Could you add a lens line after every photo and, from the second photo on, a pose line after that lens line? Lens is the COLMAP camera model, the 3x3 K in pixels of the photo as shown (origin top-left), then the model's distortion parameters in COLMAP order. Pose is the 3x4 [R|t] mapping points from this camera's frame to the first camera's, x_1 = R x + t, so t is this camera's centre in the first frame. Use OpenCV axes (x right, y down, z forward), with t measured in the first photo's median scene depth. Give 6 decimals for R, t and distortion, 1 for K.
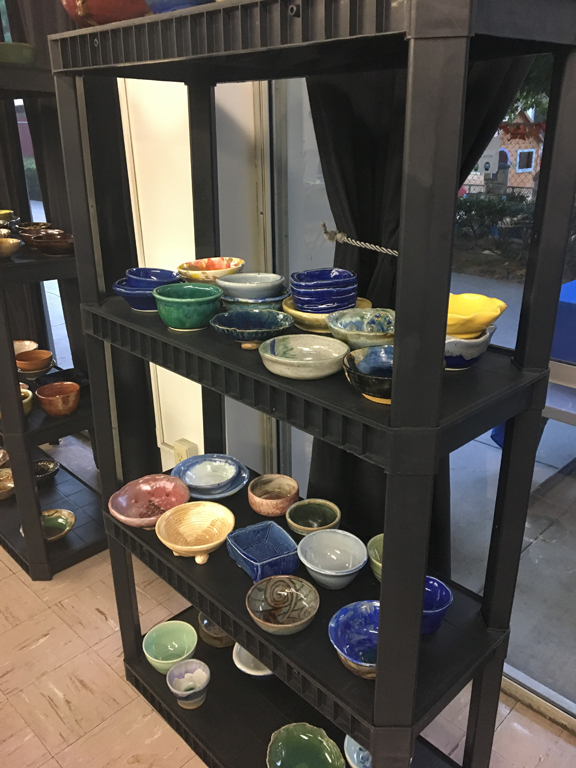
lens RADIAL K [[644.6, 0, 286.7], [0, 644.6, 381.6], [0, 0, 1]] dist [0.112289, -0.206424]
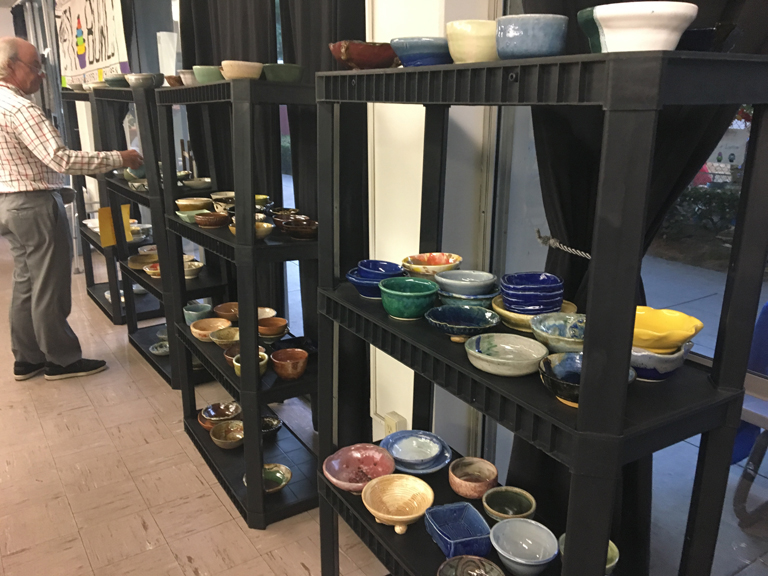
lens RADIAL K [[644.6, 0, 381.1], [0, 644.6, 287.6], [0, 0, 1]] dist [0.112289, -0.206424]
pose [[0.977952, 0.072862, -0.195707, 0.019374], [-0.092181, 0.991531, -0.091480, -0.022487], [0.187384, 0.107504, 0.976386, -0.103805]]
